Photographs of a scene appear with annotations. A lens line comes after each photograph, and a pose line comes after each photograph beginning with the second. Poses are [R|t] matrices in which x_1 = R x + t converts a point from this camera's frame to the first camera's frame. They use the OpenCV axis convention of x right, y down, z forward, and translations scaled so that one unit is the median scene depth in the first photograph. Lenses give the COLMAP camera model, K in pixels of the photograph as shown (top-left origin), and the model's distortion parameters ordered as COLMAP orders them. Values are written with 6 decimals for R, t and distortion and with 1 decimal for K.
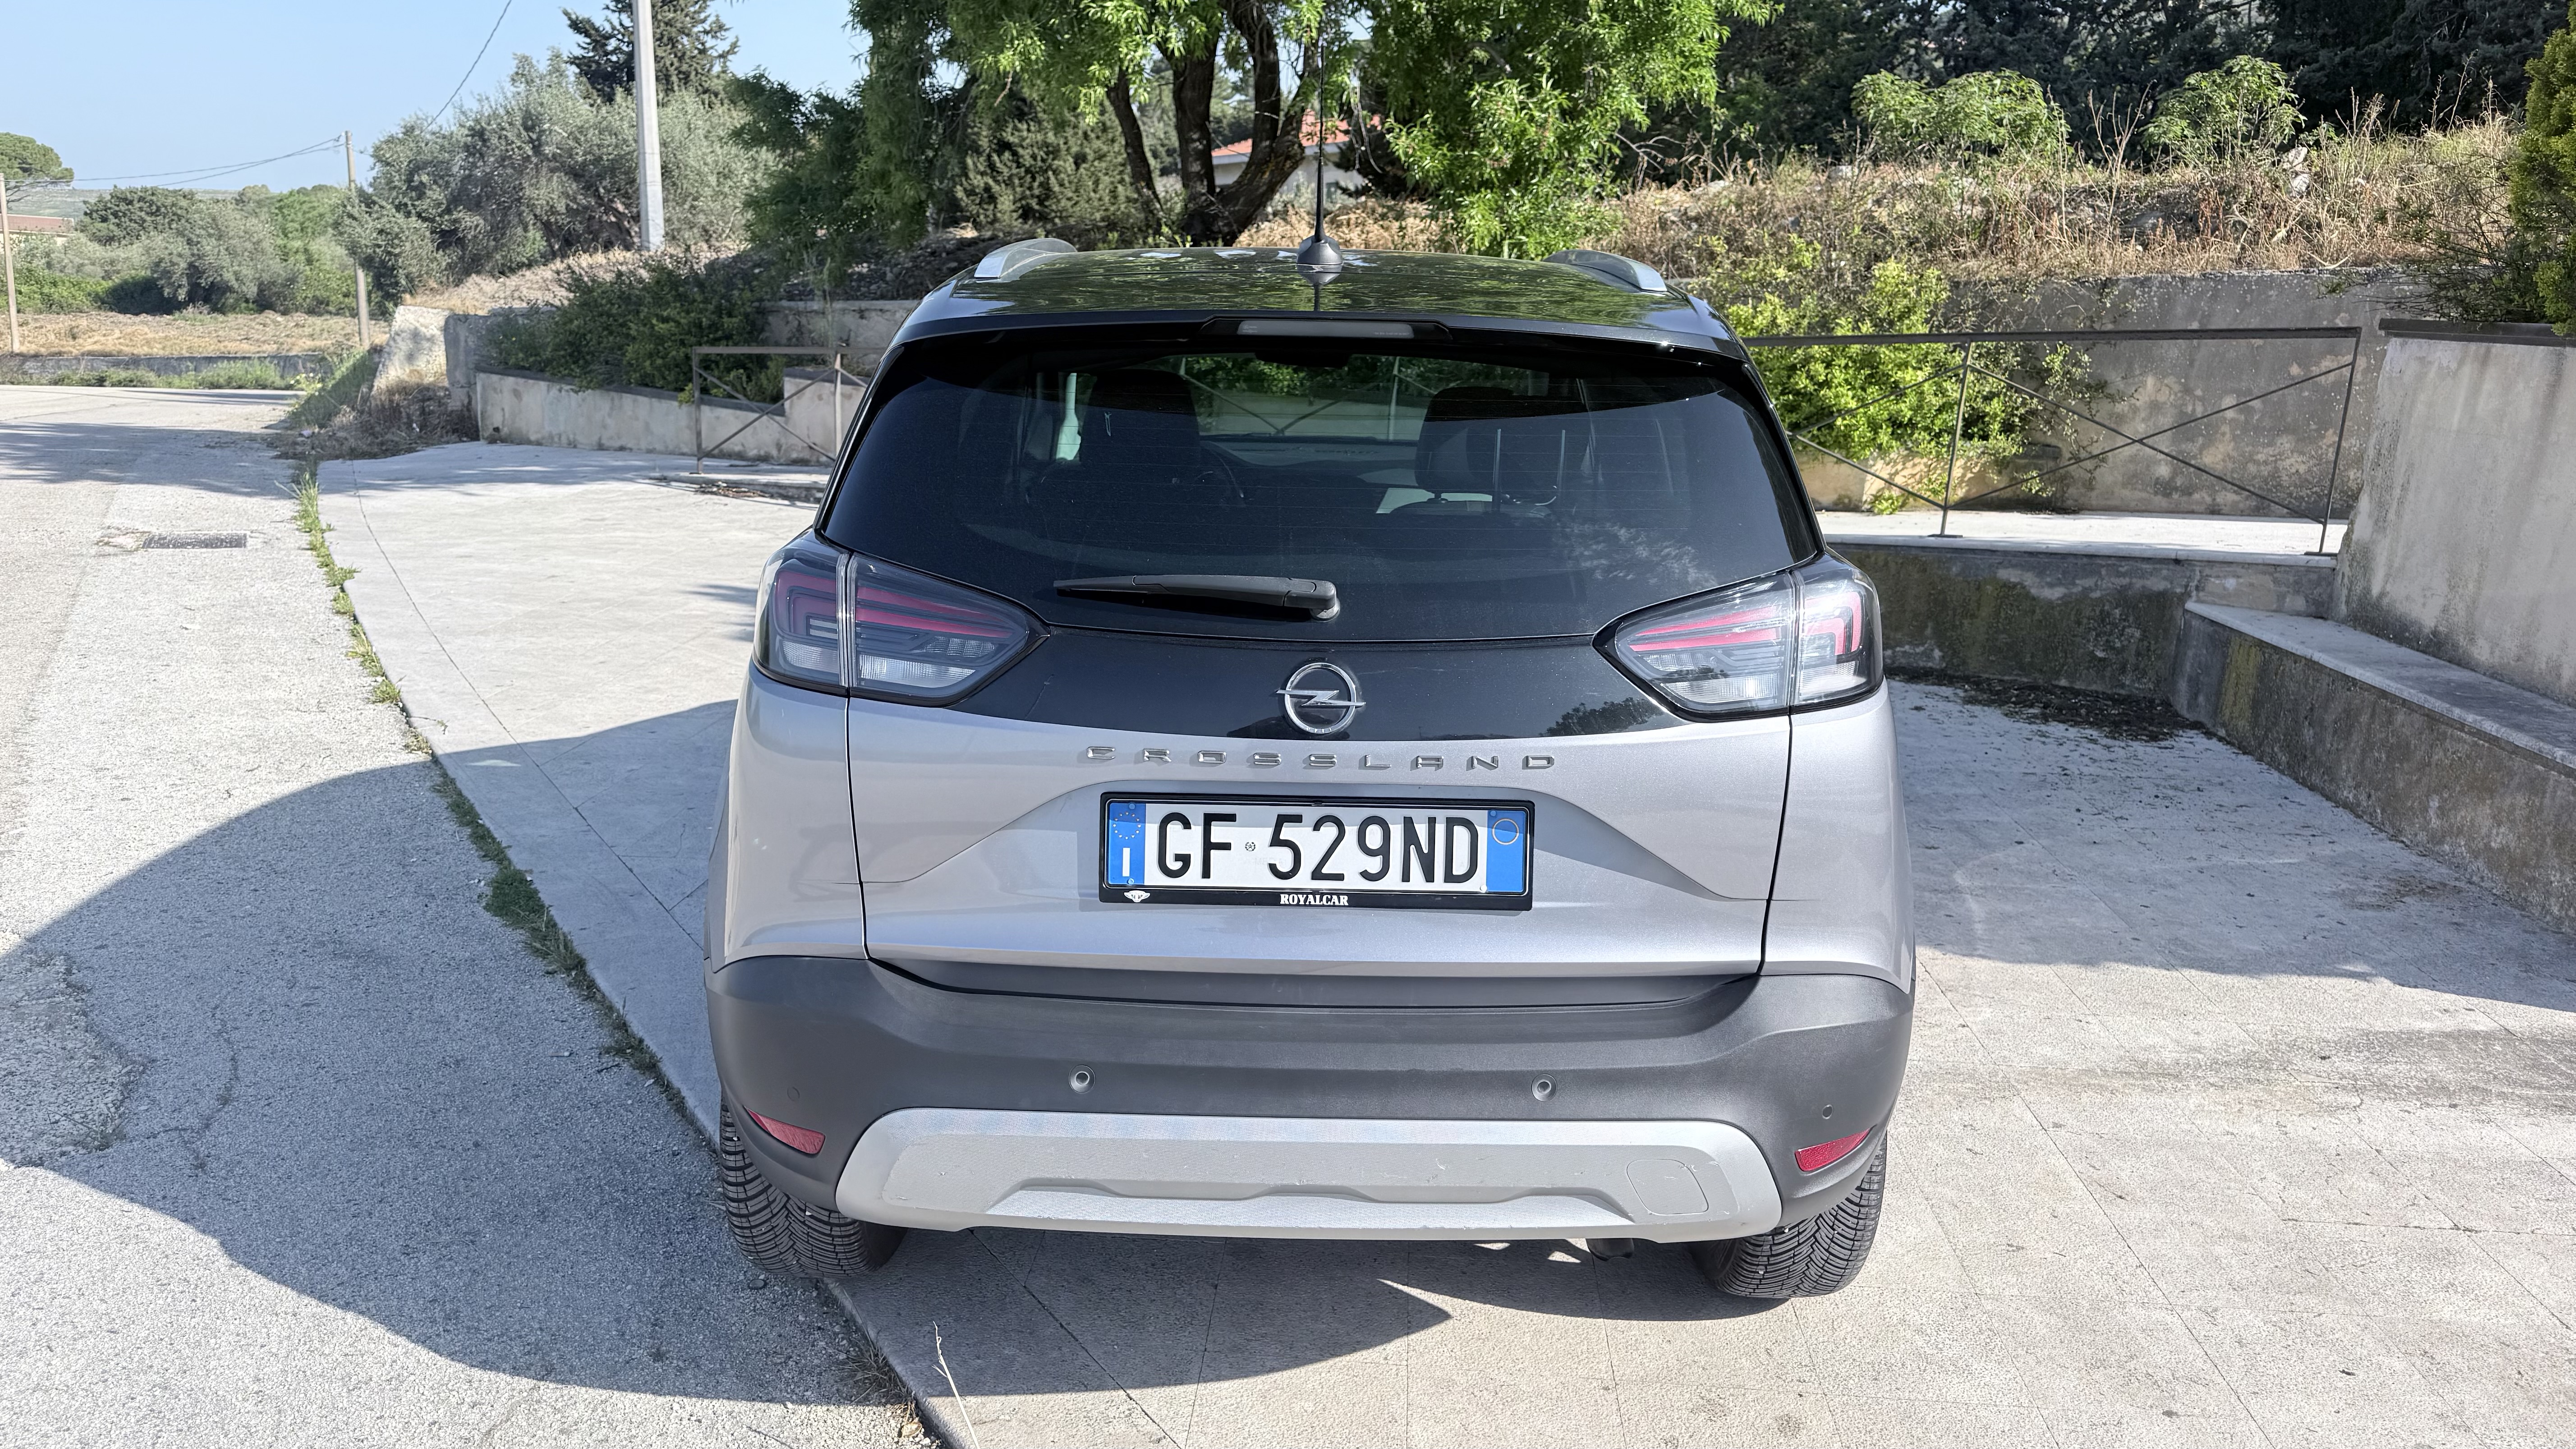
lens RADIAL K [[1831.2, 0, 1264.0], [0, 1831.2, 779.9], [0, 0, 1]] dist [0.025181, -0.021602]
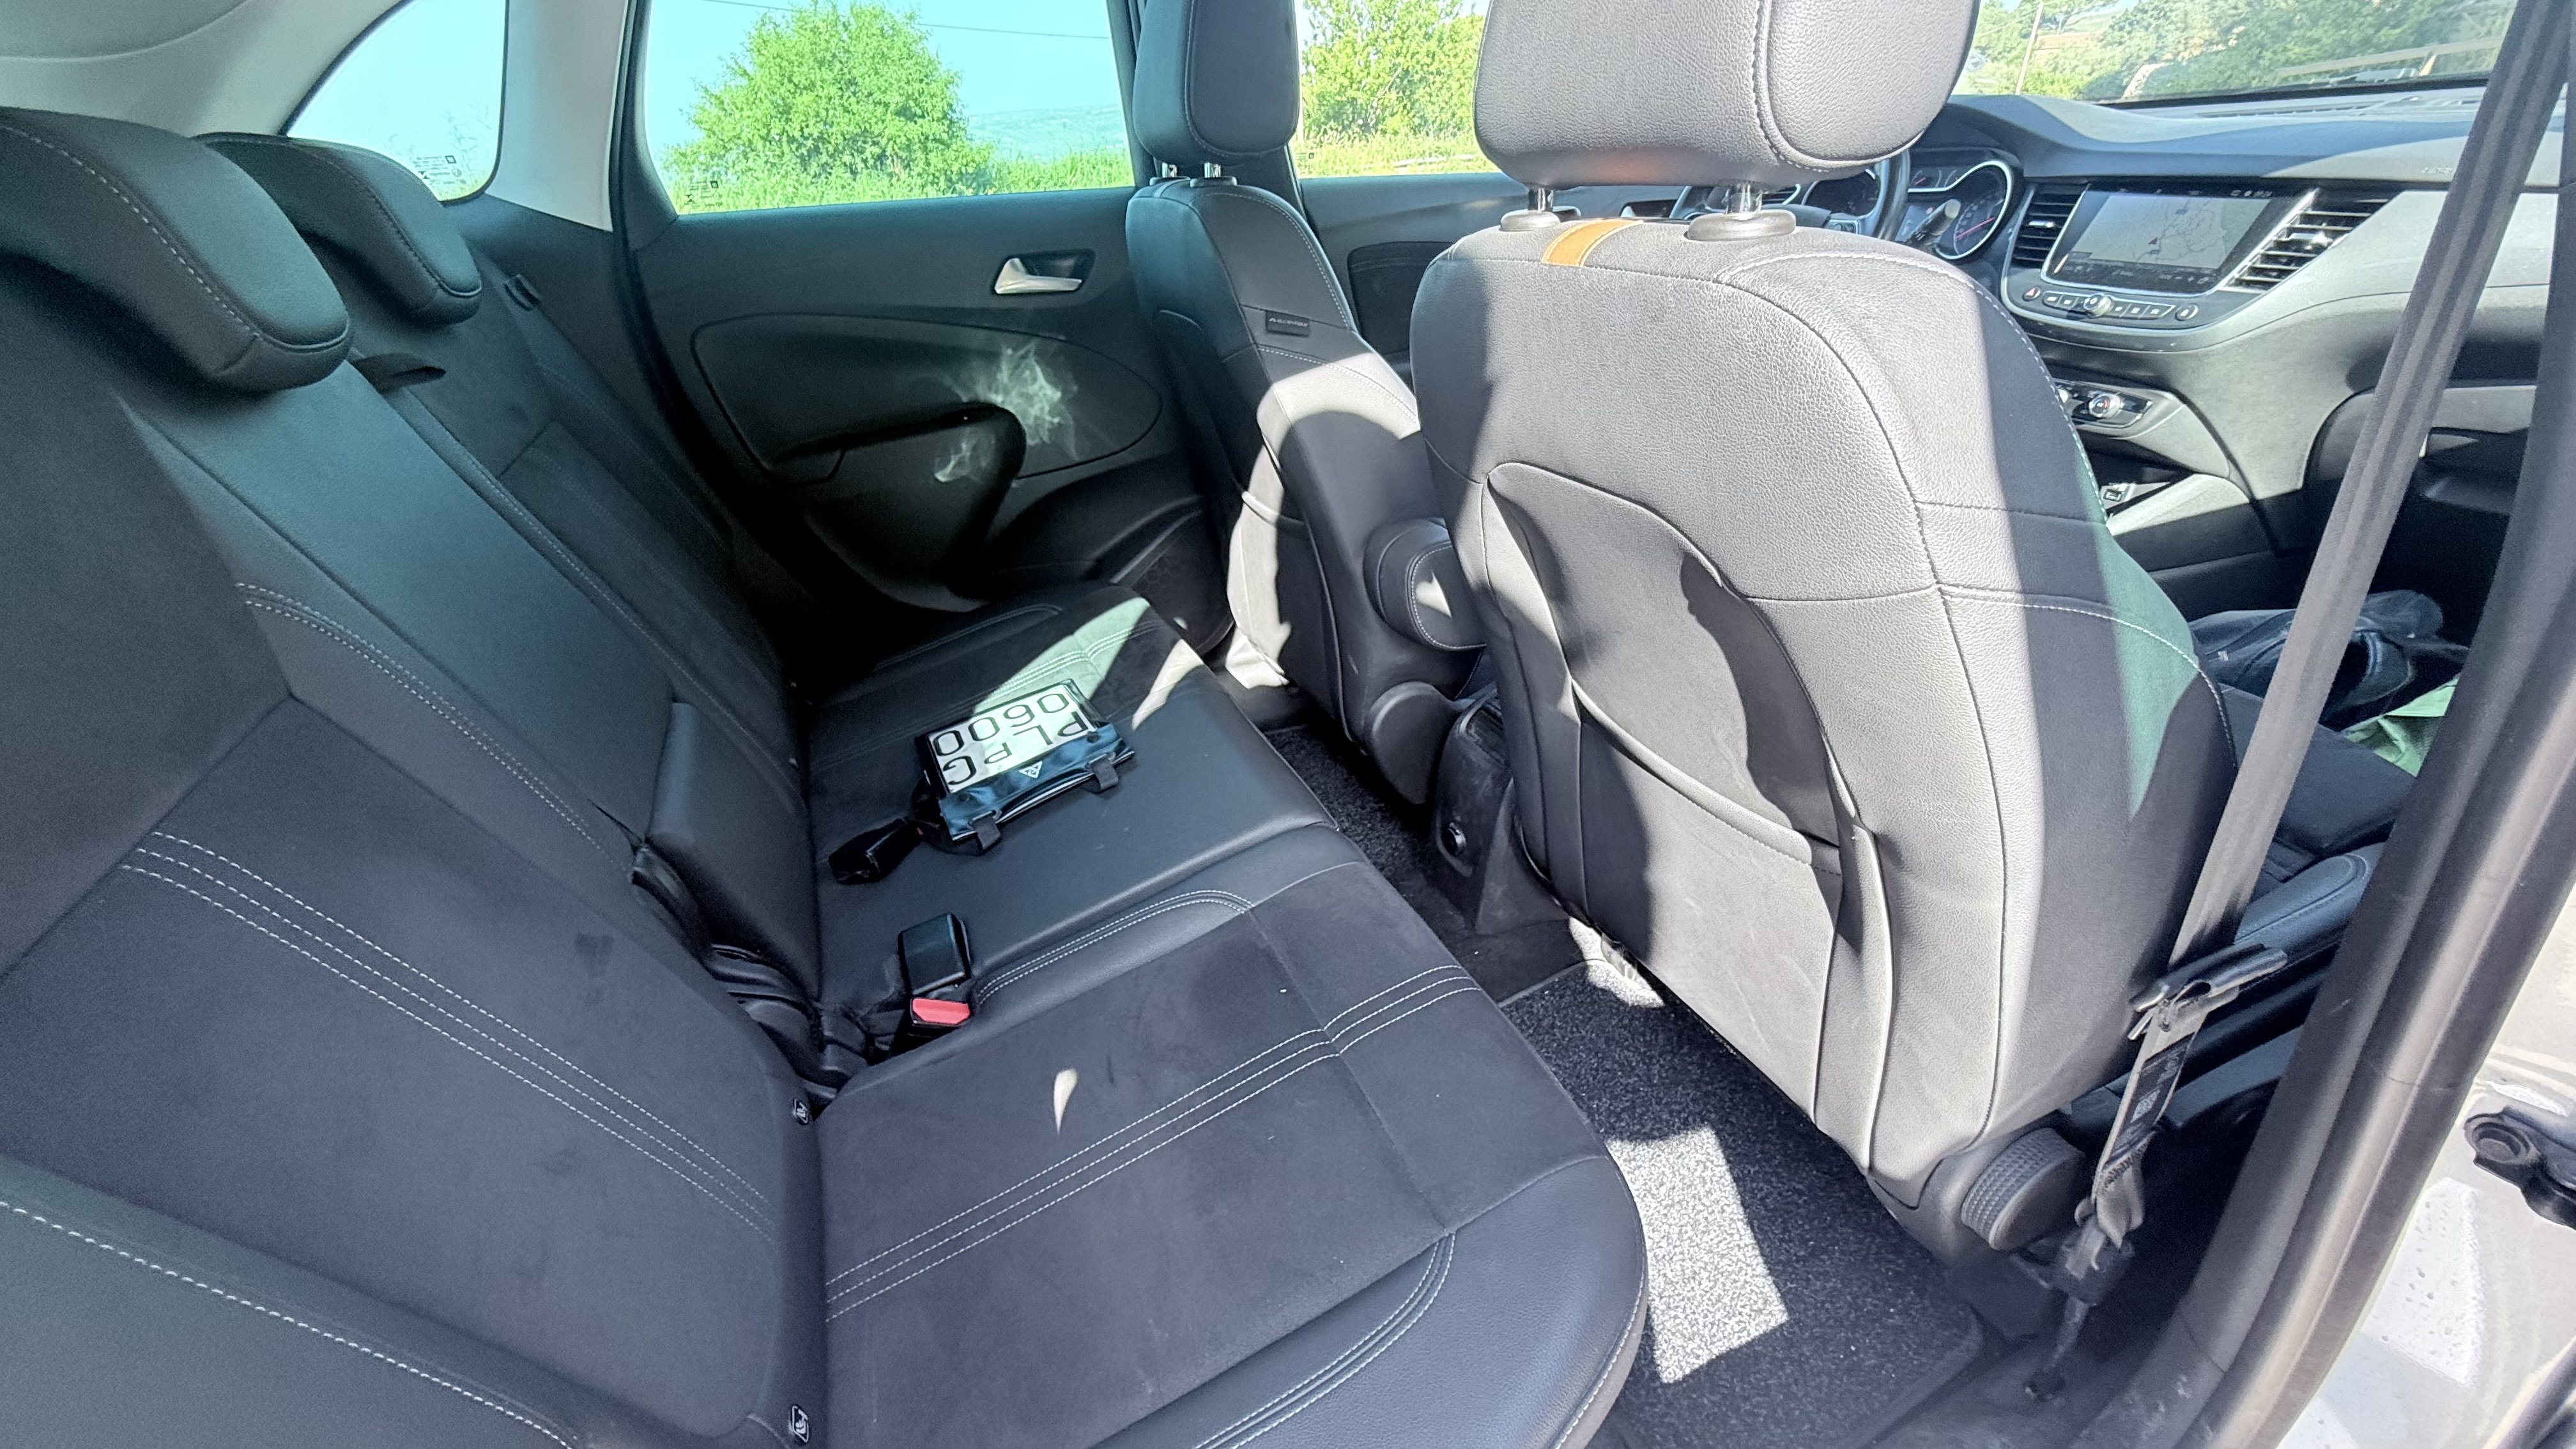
lens RADIAL K [[1021.6, 0, 1287.0], [0, 1021.6, 727.8], [0, 0, 1]] dist [-0.002576, 0.000209]
pose [[0.399313, 0.410191, -0.819935, 0.066618], [-0.150460, 0.911524, 0.382736, -0.037912], [0.904384, -0.029464, 0.425700, 0.253148]]
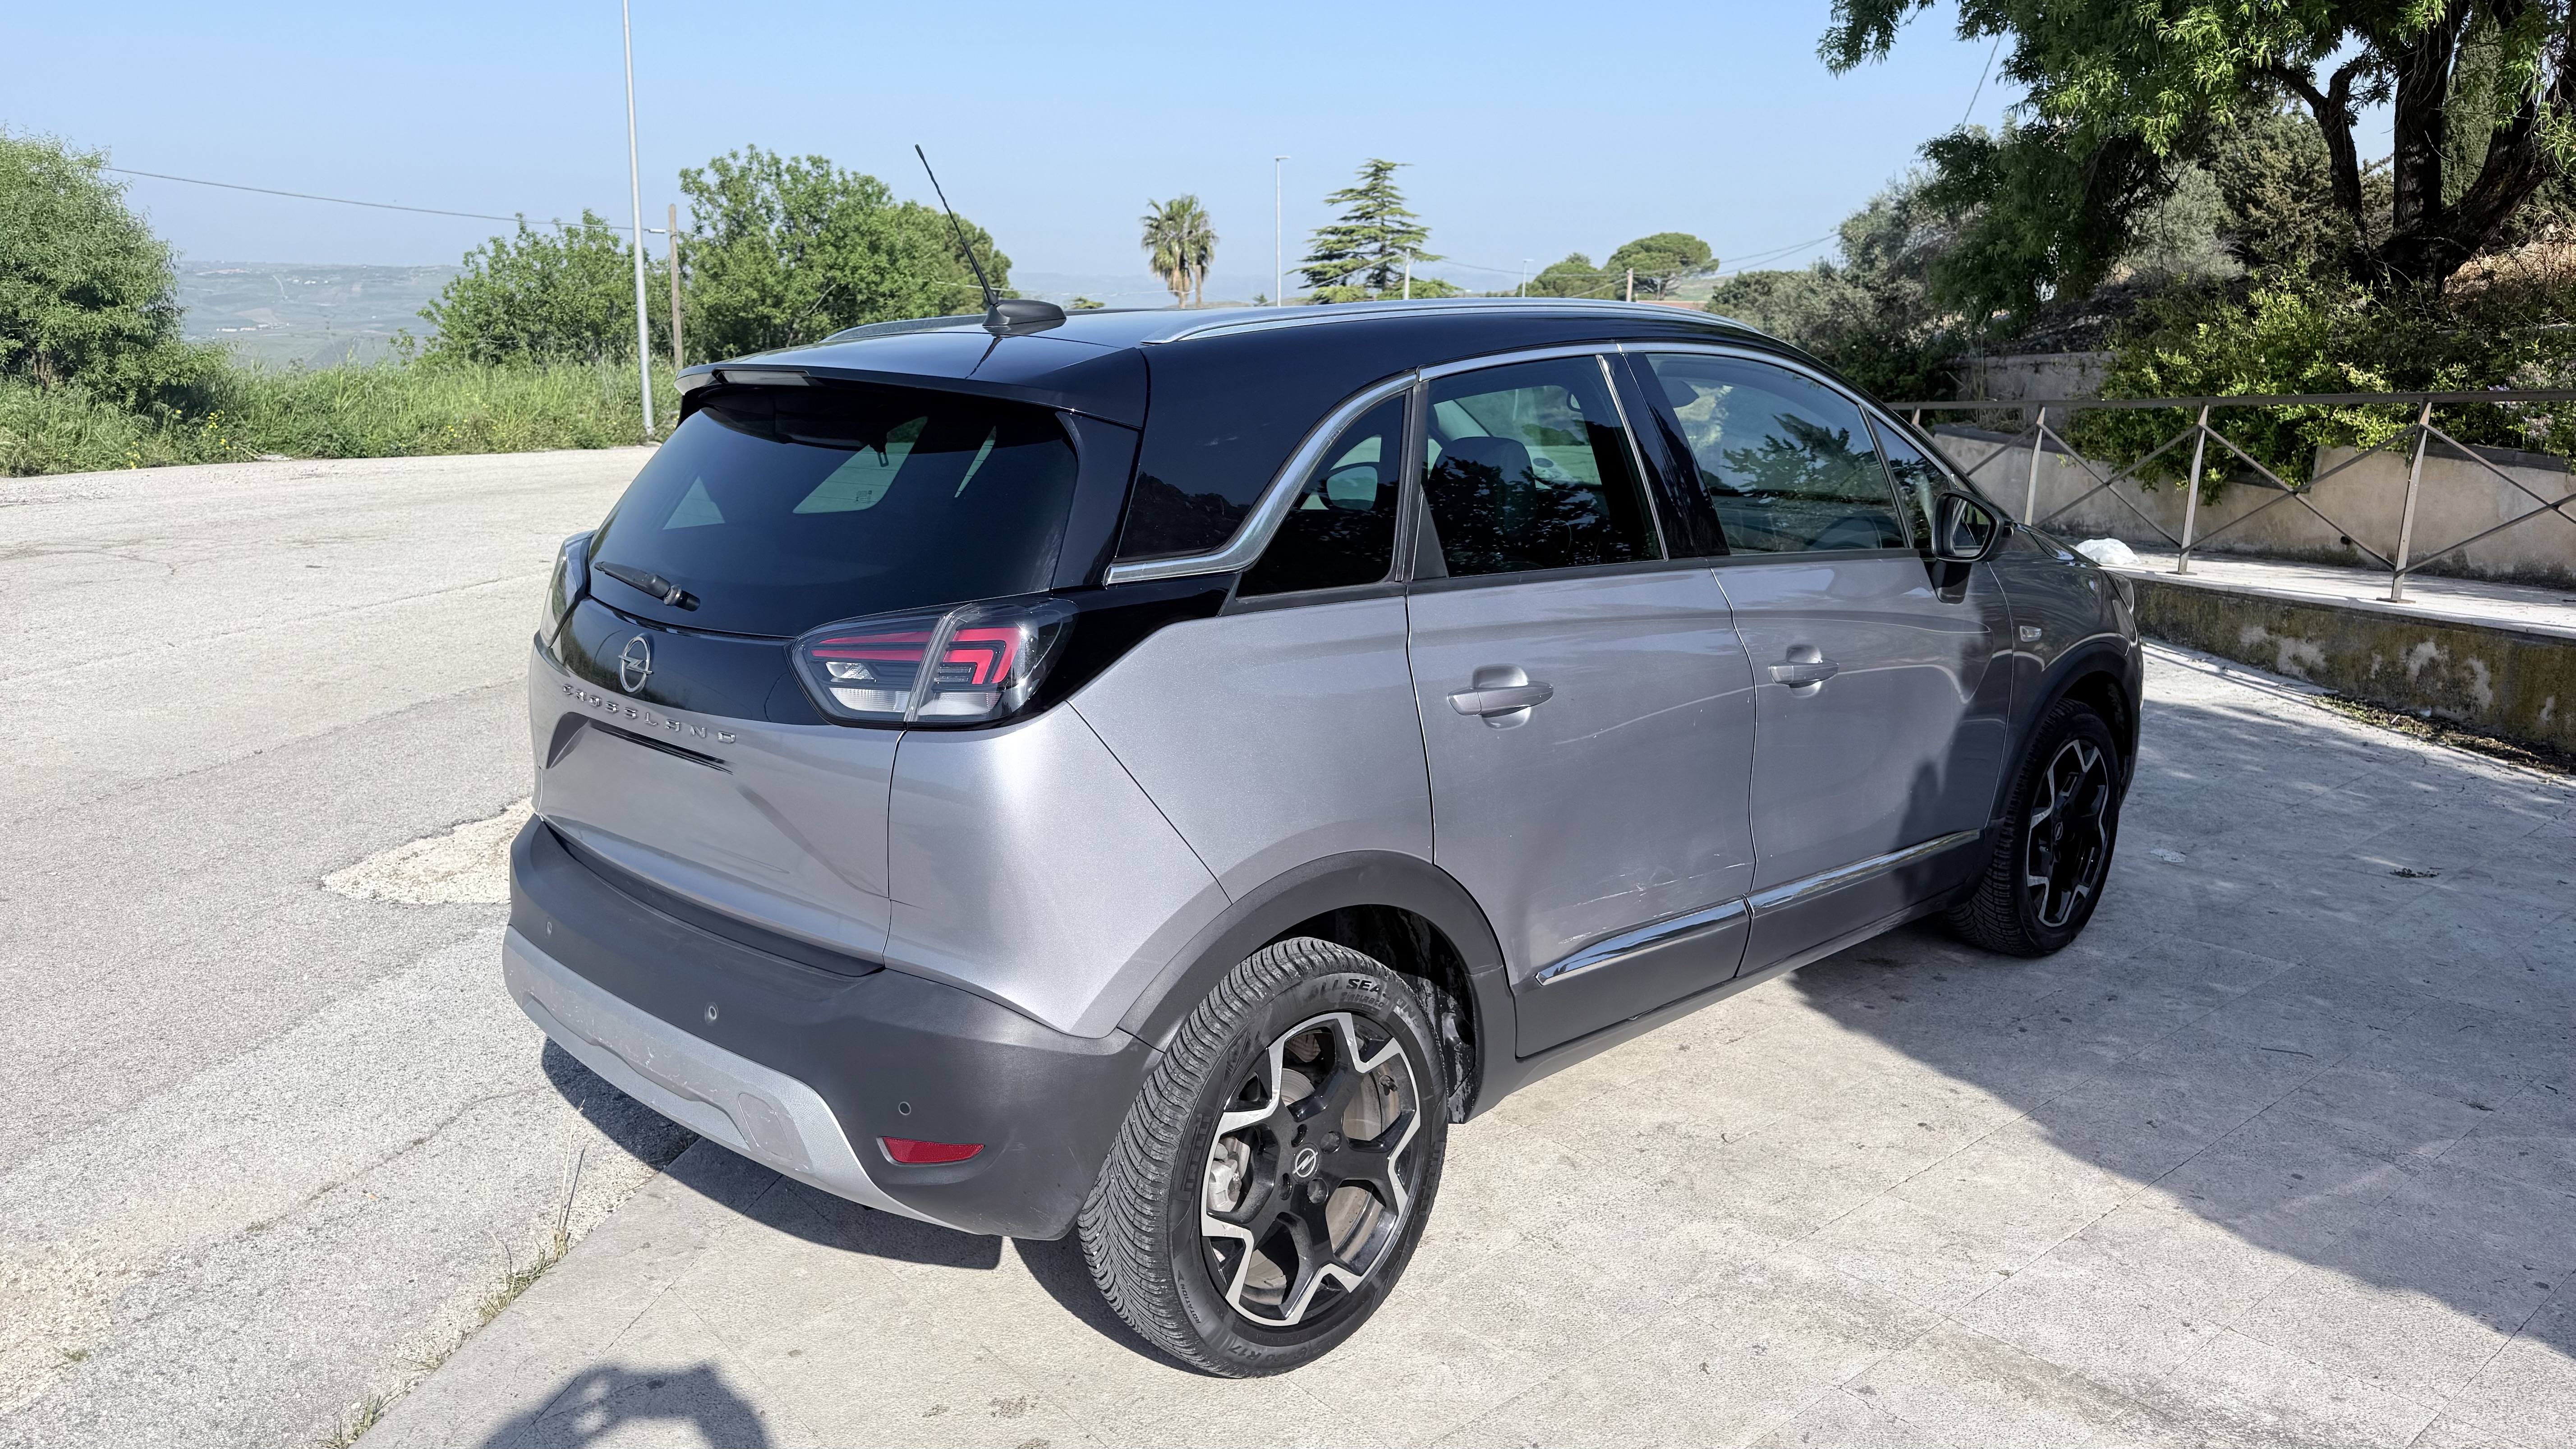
lens RADIAL K [[1831.2, 0, 1272.9], [0, 1831.2, 725.3], [0, 0, 1]] dist [0.025181, -0.021602]
pose [[0.698534, 0.121894, -0.705119, 0.207889], [-0.164101, 0.986411, 0.007953, -0.014434], [0.696507, 0.110155, 0.709044, 0.070797]]
